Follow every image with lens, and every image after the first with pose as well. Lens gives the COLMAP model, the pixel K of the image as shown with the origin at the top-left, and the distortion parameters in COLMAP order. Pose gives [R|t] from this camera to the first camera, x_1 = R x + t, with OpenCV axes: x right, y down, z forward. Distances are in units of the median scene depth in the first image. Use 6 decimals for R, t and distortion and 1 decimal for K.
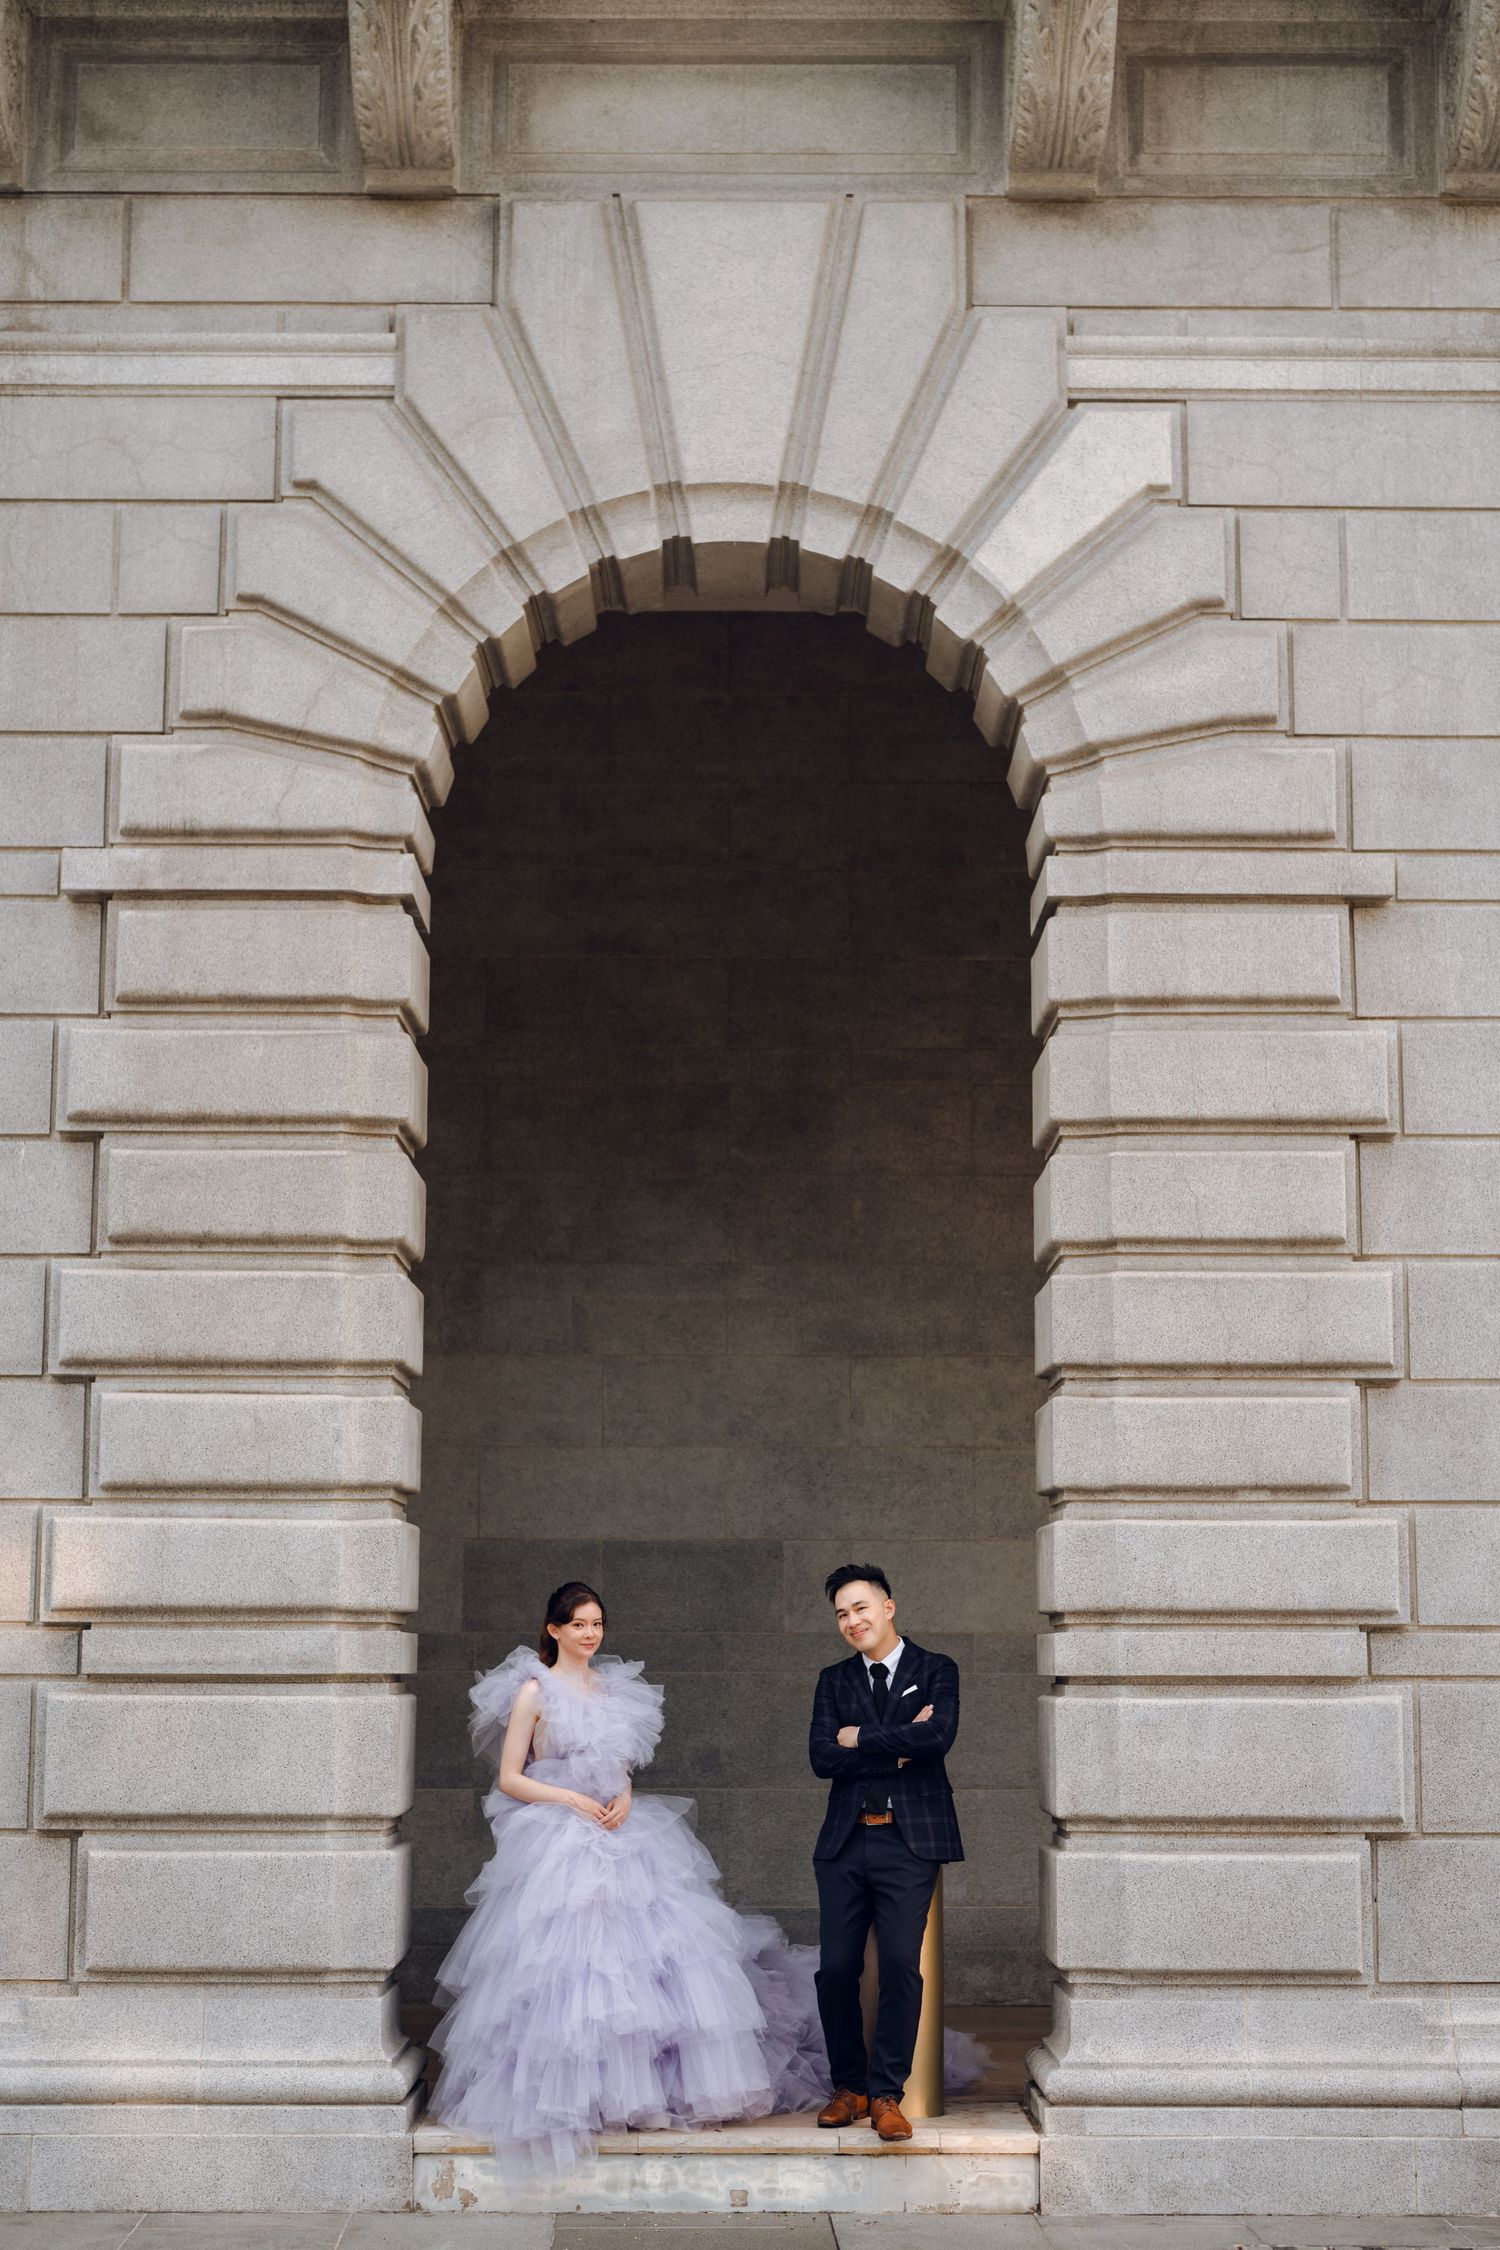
lens RADIAL K [[3317.4, 0, 857.4], [0, 3317.4, 1140.0], [0, 0, 1]] dist [-0.023952, 0.142092]
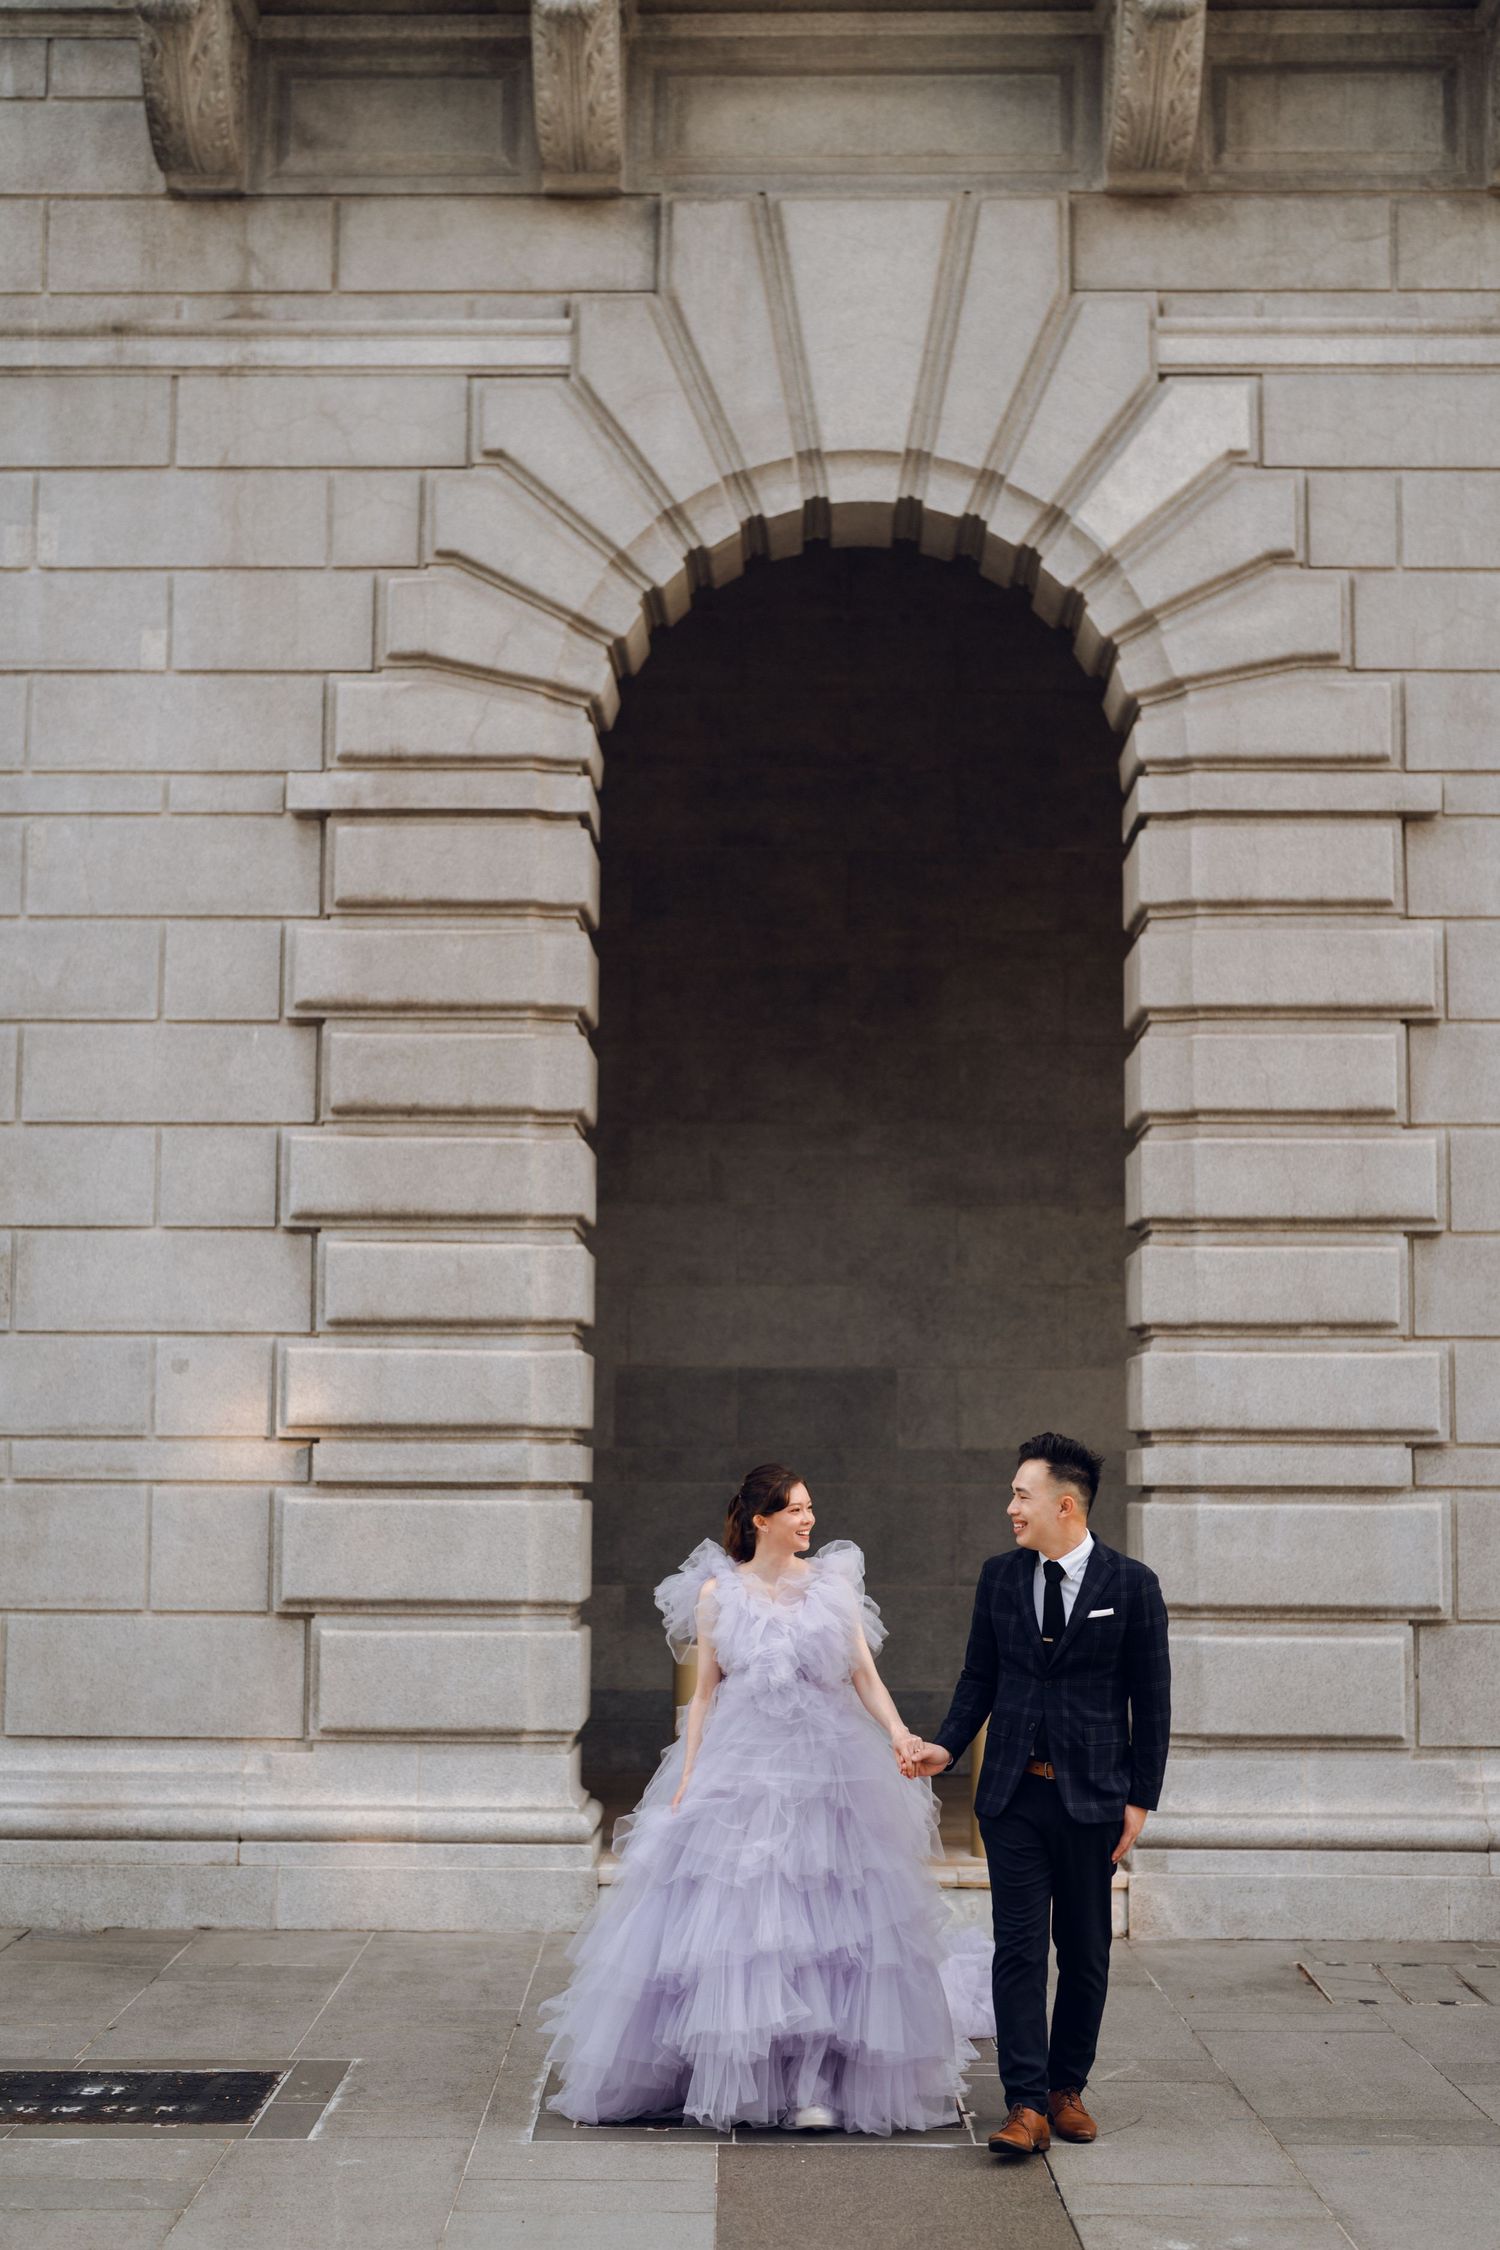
lens RADIAL K [[3317.4, 0, 857.4], [0, 3317.4, 1140.0], [0, 0, 1]] dist [-0.023952, 0.142092]
pose [[0.999826, 0.000938, -0.018606, -0.018949], [0.000035, 0.998634, 0.052258, -0.020186], [0.018629, -0.052250, 0.998460, -0.157432]]
